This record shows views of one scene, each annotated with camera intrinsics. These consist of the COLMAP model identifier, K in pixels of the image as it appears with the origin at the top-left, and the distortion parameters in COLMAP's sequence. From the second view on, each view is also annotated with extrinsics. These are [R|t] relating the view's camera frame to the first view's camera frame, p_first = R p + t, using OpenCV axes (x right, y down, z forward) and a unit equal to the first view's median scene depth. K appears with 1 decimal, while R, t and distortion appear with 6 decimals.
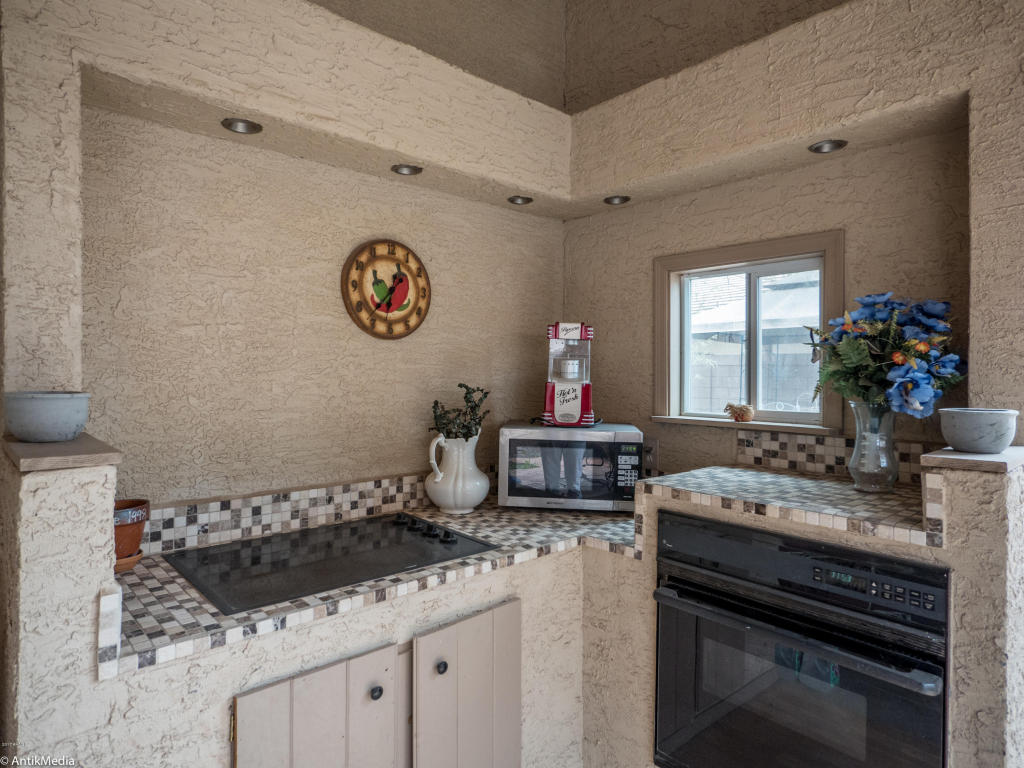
lens RADIAL K [[597.2, 0, 509.4], [0, 597.2, 377.7], [0, 0, 1]] dist [-0.001097, -0.001655]
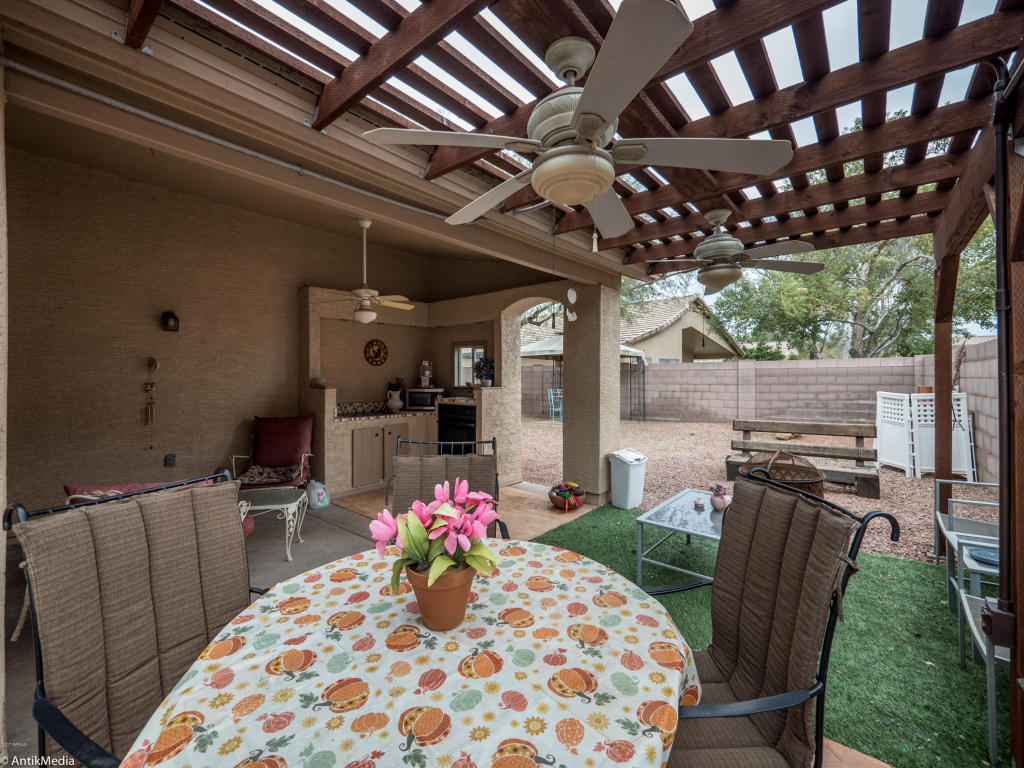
lens RADIAL K [[440.4, 0, 513.5], [0, 440.4, 376.1], [0, 0, 1]] dist [-0.001438, -0.000165]
pose [[0.990123, -0.006608, 0.140044, 0.293338], [0.007967, 0.999926, -0.009141, 0.037467], [-0.139973, 0.010167, 0.990103, -2.065194]]
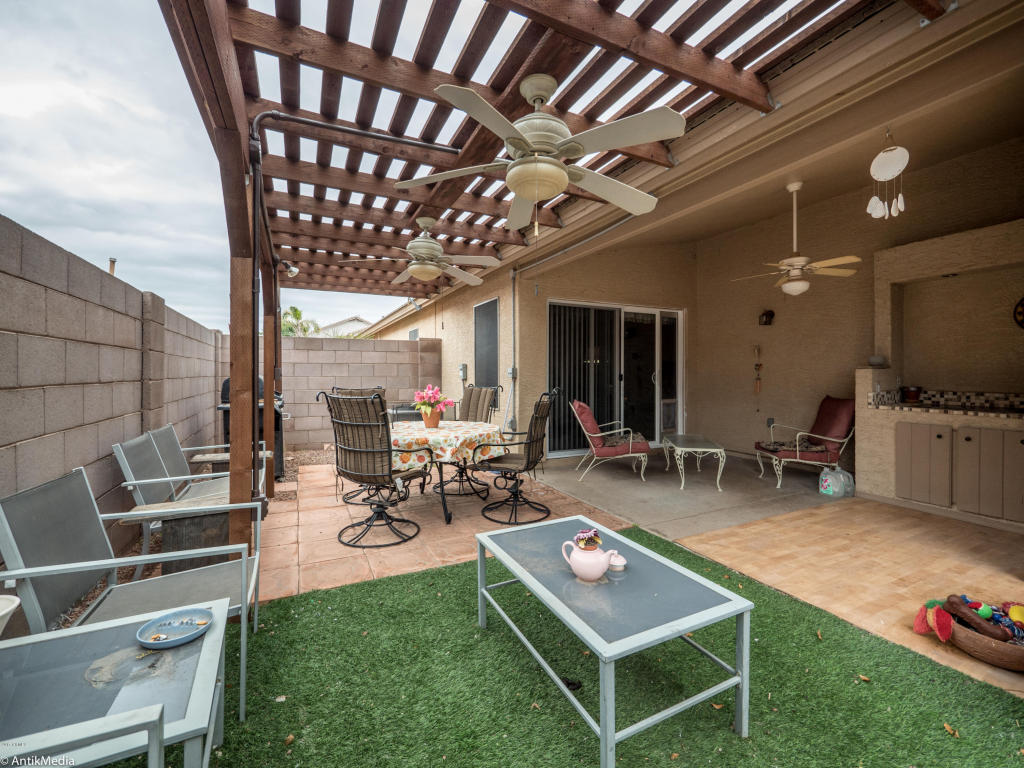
lens RADIAL K [[432.7, 0, 512.5], [0, 432.7, 376.2], [0, 0, 1]] dist [-0.002724, -0.000289]
pose [[-0.286593, 0.003017, -0.958048, 2.078775], [-0.009523, 0.999937, 0.005998, 0.115677], [0.958005, 0.010842, -0.286546, -0.508468]]
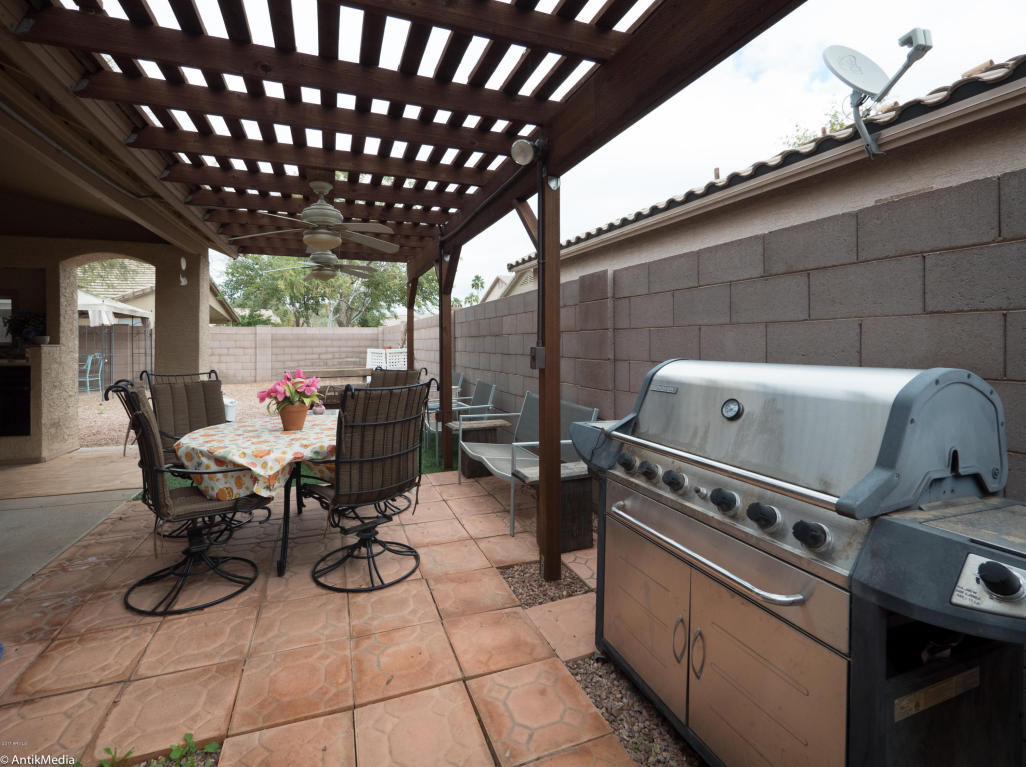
lens RADIAL K [[467.8, 0, 510.5], [0, 467.8, 341.4], [0, 0, 1]] dist [-0.003214, -0.000591]
pose [[0.373444, -0.001044, 0.927652, -0.897352], [0.012582, 0.999913, -0.003940, 0.103882], [-0.927568, 0.013143, 0.373424, -2.679463]]
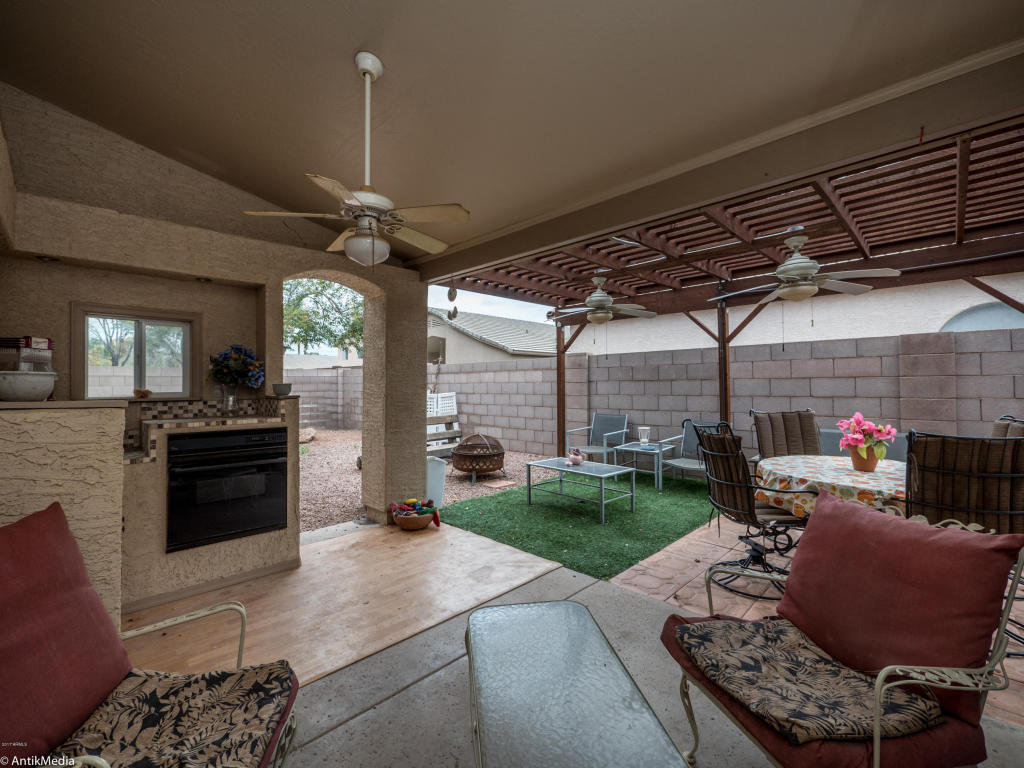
lens RADIAL K [[440.4, 0, 513.5], [0, 440.4, 376.1], [0, 0, 1]] dist [-0.001438, -0.000165]
pose [[-0.047601, 0.014687, 0.998758, -1.191977], [0.016764, 0.999763, -0.013903, 0.044441], [-0.998726, 0.016082, -0.047836, -0.150357]]
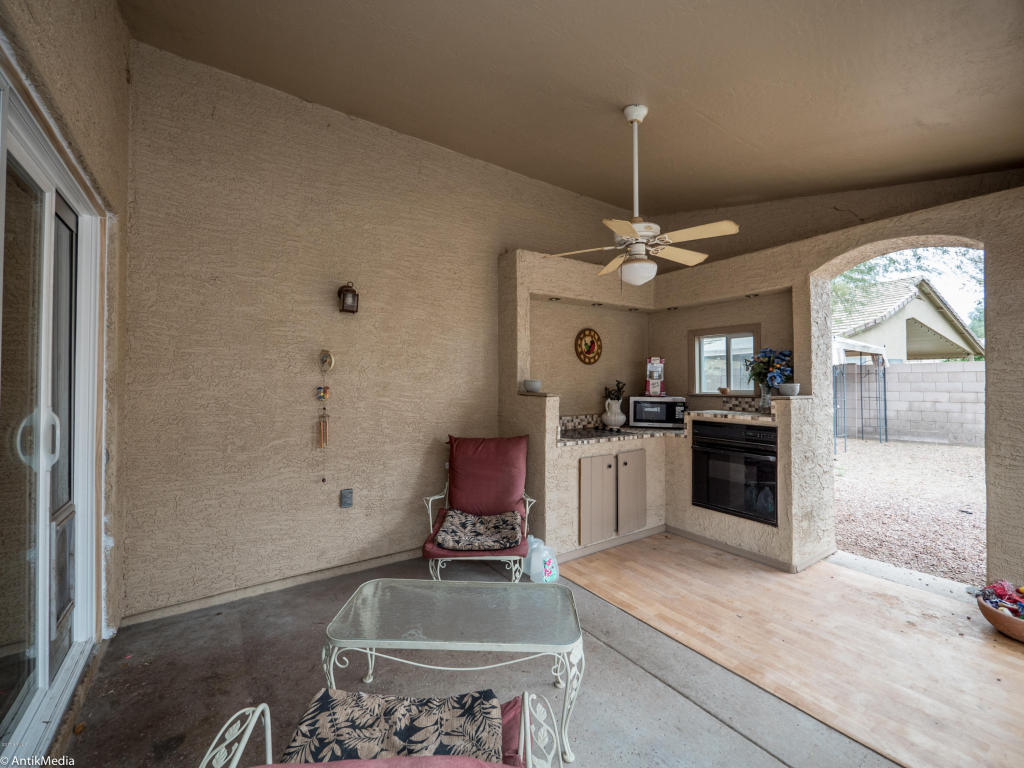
lens RADIAL K [[432.7, 0, 512.5], [0, 432.7, 376.2], [0, 0, 1]] dist [-0.002724, -0.000289]
pose [[0.991187, -0.008310, -0.132211, -0.307304], [0.005087, 0.999682, -0.024703, 0.040243], [0.132374, 0.023813, 0.990914, -1.097455]]
